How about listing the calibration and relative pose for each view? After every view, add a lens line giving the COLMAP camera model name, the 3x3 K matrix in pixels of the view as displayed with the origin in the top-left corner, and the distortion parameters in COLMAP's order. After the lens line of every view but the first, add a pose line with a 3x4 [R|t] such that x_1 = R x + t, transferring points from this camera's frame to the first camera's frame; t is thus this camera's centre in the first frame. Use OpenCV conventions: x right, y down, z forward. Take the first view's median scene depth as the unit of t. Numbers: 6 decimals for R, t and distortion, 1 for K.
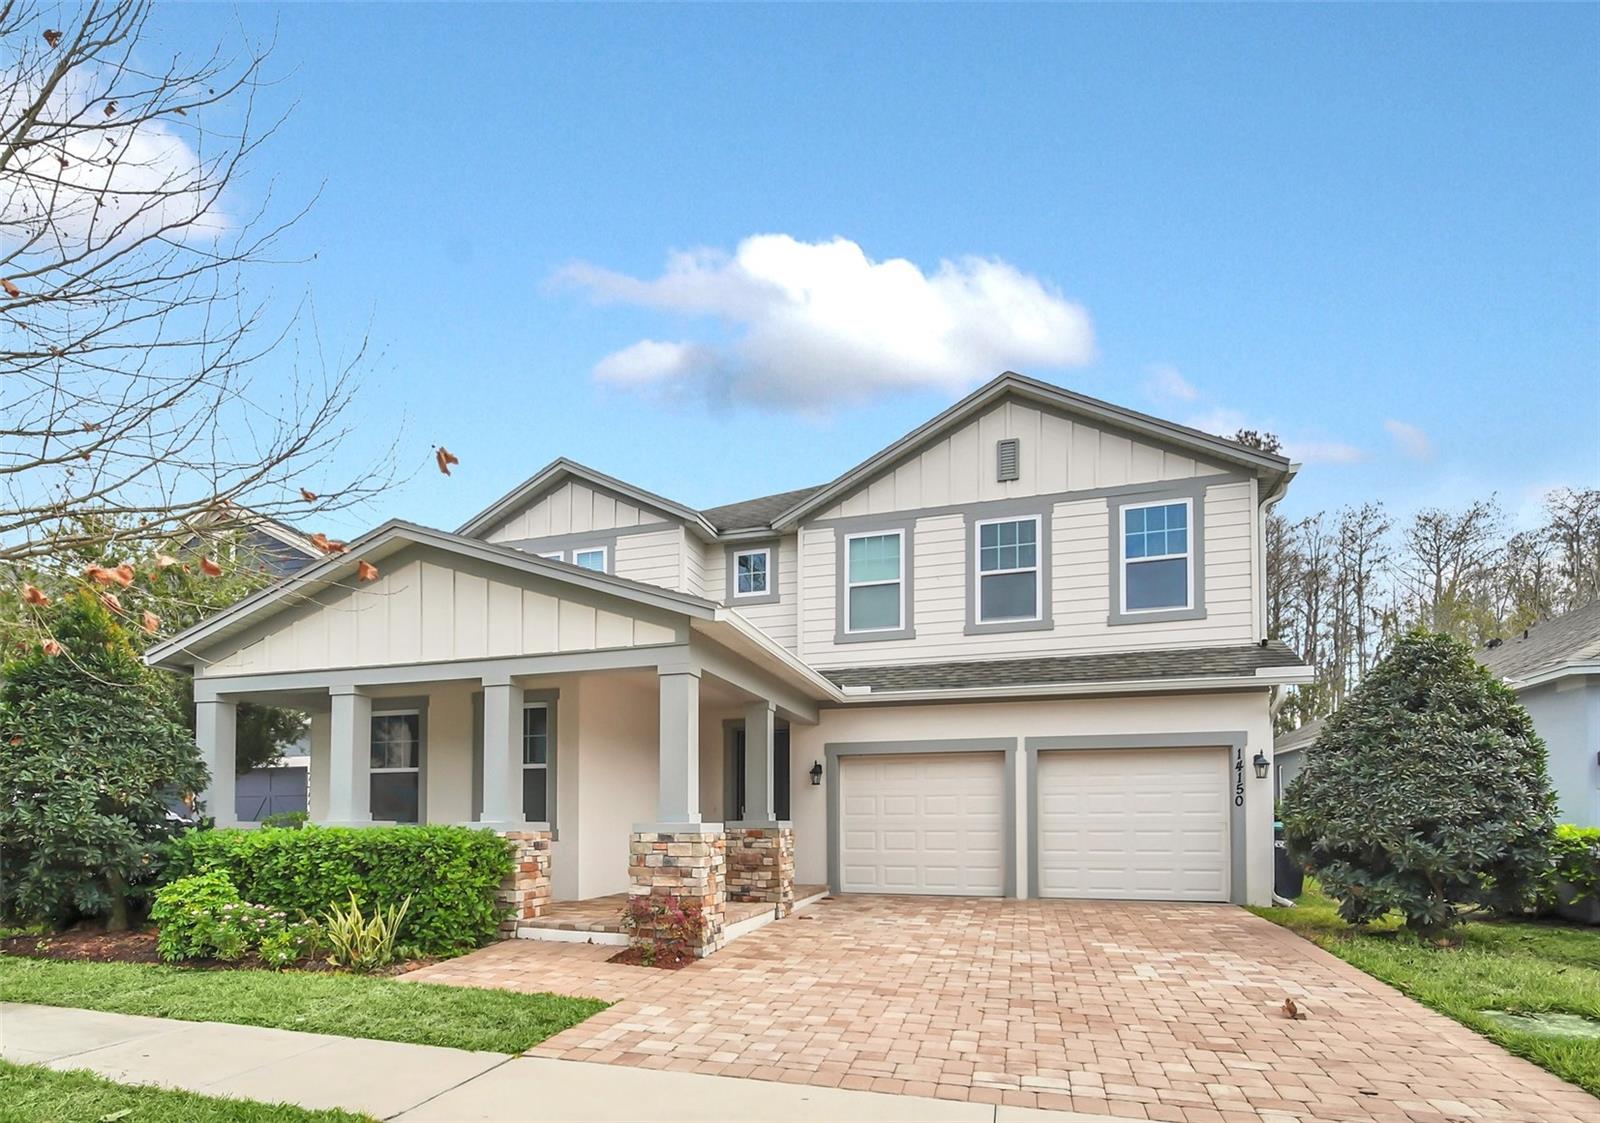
lens RADIAL K [[2914.4, 0, 800.0], [0, 2914.4, 561.5], [0, 0, 1]] dist [-0.022998, -0.038038]
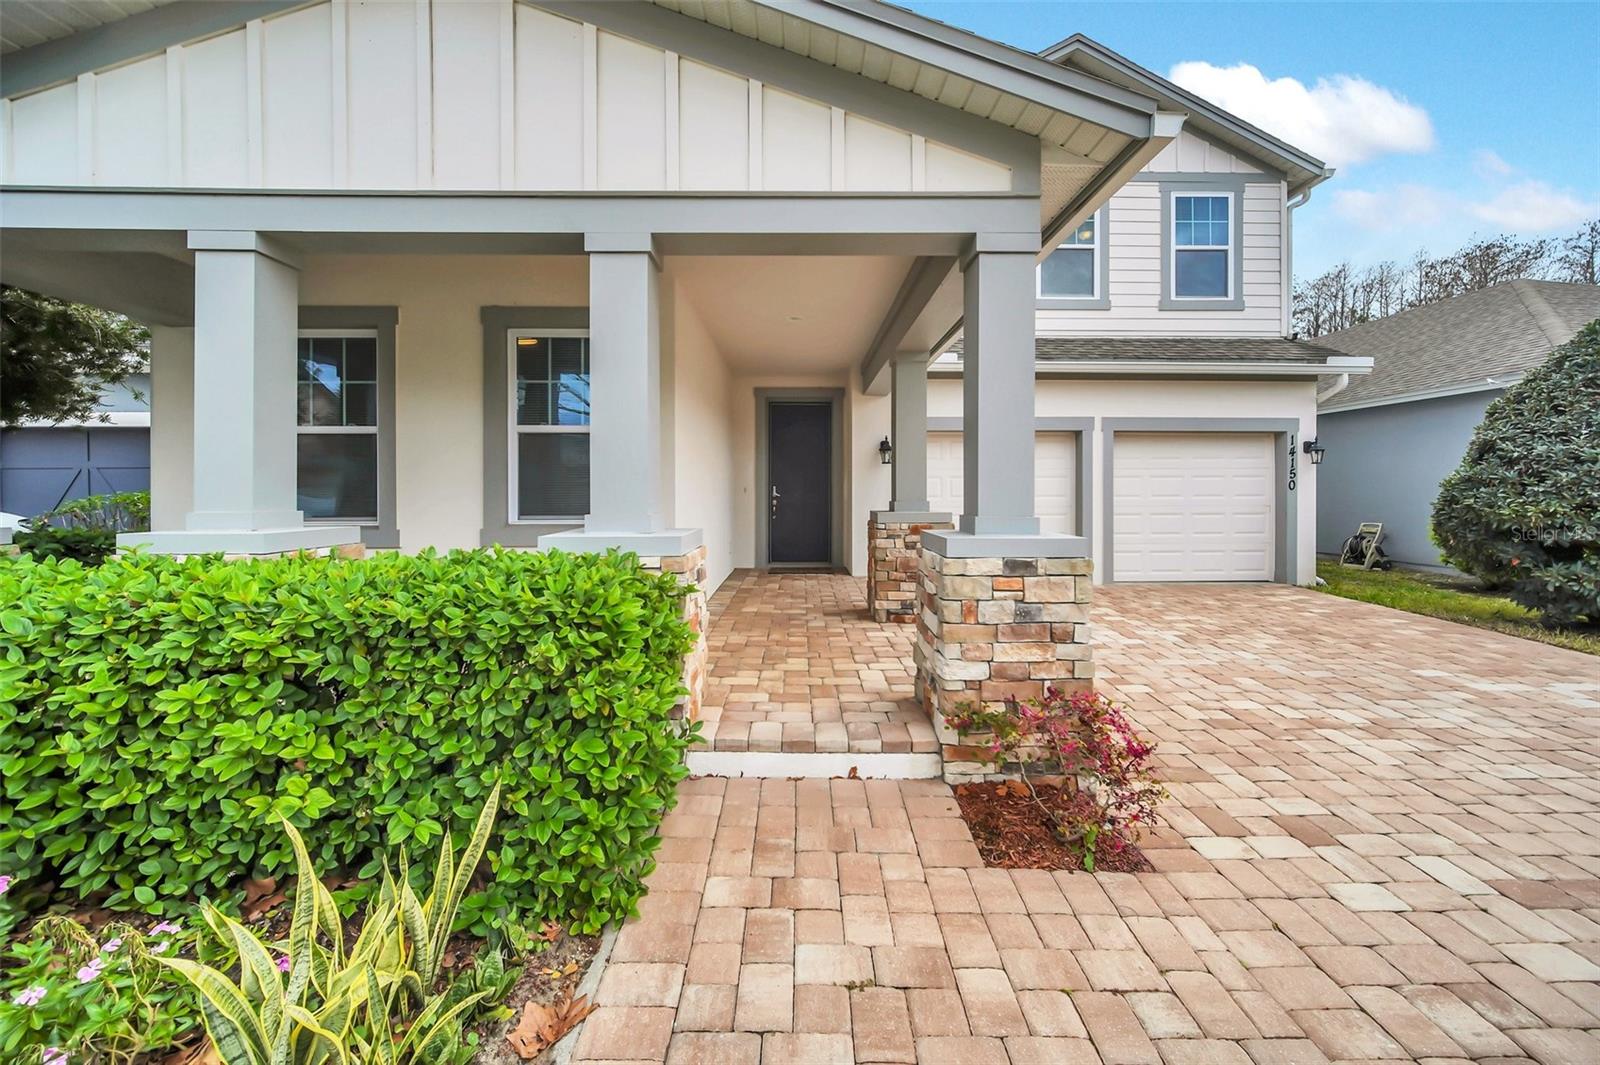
lens RADIAL K [[778.9, 0, 803.2], [0, 778.9, 487.0], [0, 0, 1]] dist [-0.001641, -0.000518]
pose [[0.877351, -0.001007, 0.479847, -0.134981], [-0.050699, 0.994206, 0.094783, 0.065267], [-0.477162, -0.107485, 0.872217, 0.840105]]
